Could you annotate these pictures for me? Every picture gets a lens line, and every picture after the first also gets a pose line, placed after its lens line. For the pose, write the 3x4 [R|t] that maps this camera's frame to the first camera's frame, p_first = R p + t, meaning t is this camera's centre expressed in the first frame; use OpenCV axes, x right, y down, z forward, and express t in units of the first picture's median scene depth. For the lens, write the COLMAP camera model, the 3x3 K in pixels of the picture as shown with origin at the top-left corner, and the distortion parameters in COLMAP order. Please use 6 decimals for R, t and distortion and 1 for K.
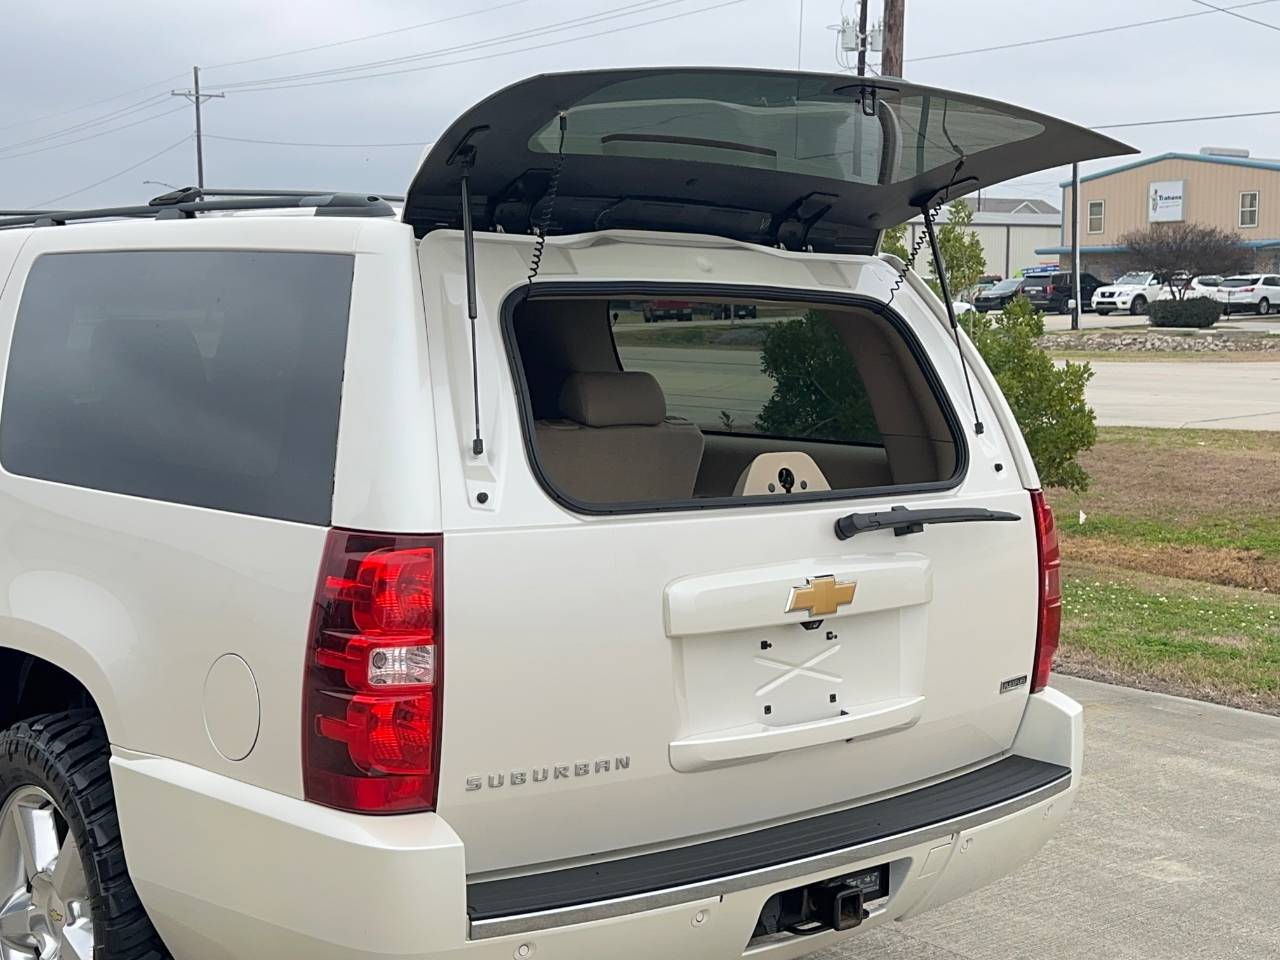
lens RADIAL K [[1769.4, 0, 643.4], [0, 1769.4, 484.9], [0, 0, 1]] dist [0.124858, 0.000000]
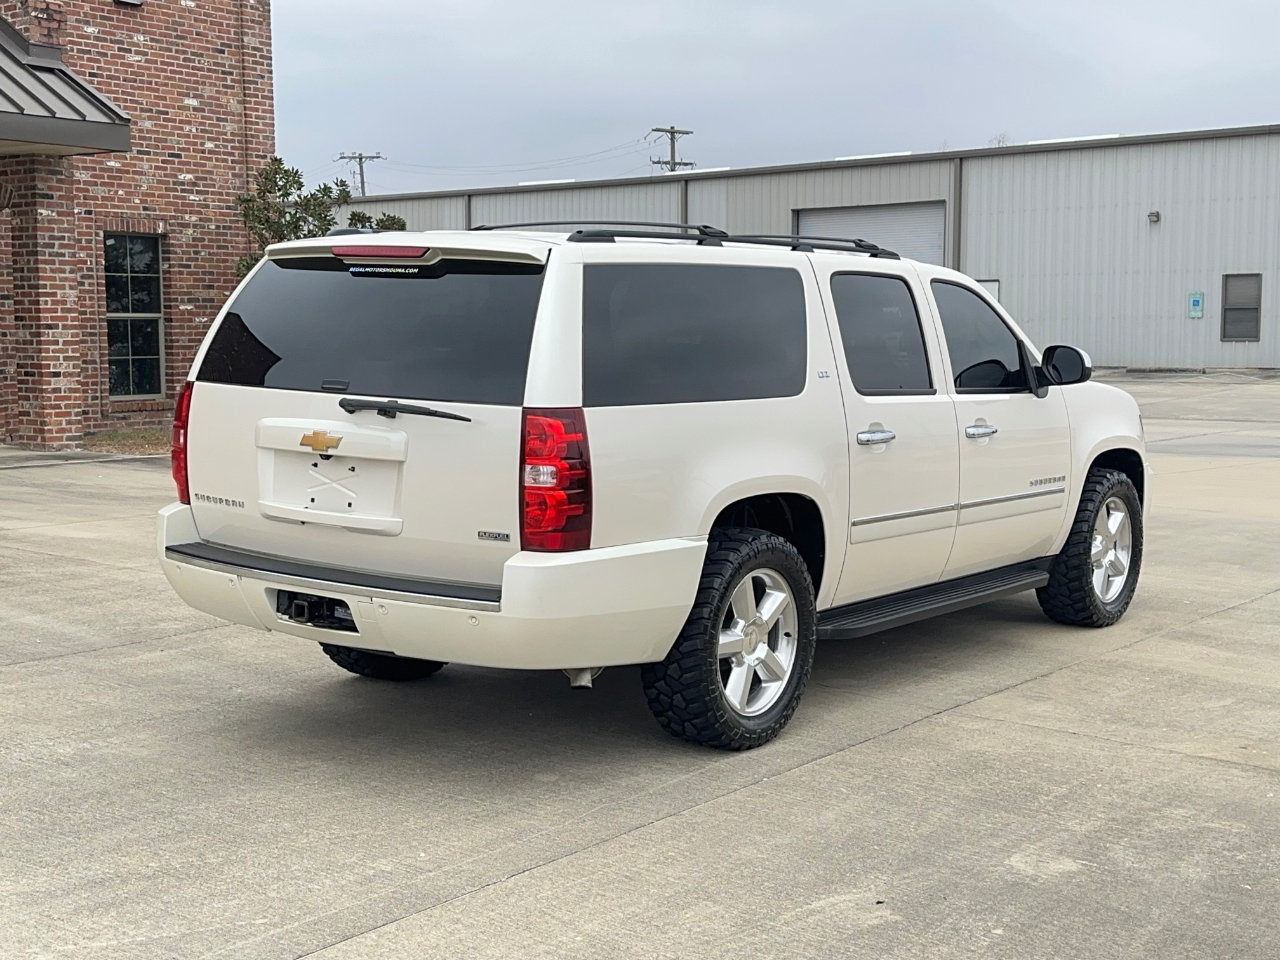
lens RADIAL K [[1769.4, 0, 640.7], [0, 1769.4, 480.9], [0, 0, 1]] dist [0.124858, 0.000000]
pose [[0.219215, 0.091361, -0.971390, 1.807976], [-0.107622, 0.991795, 0.068993, -0.052496], [0.969723, 0.089418, 0.227249, 0.854089]]
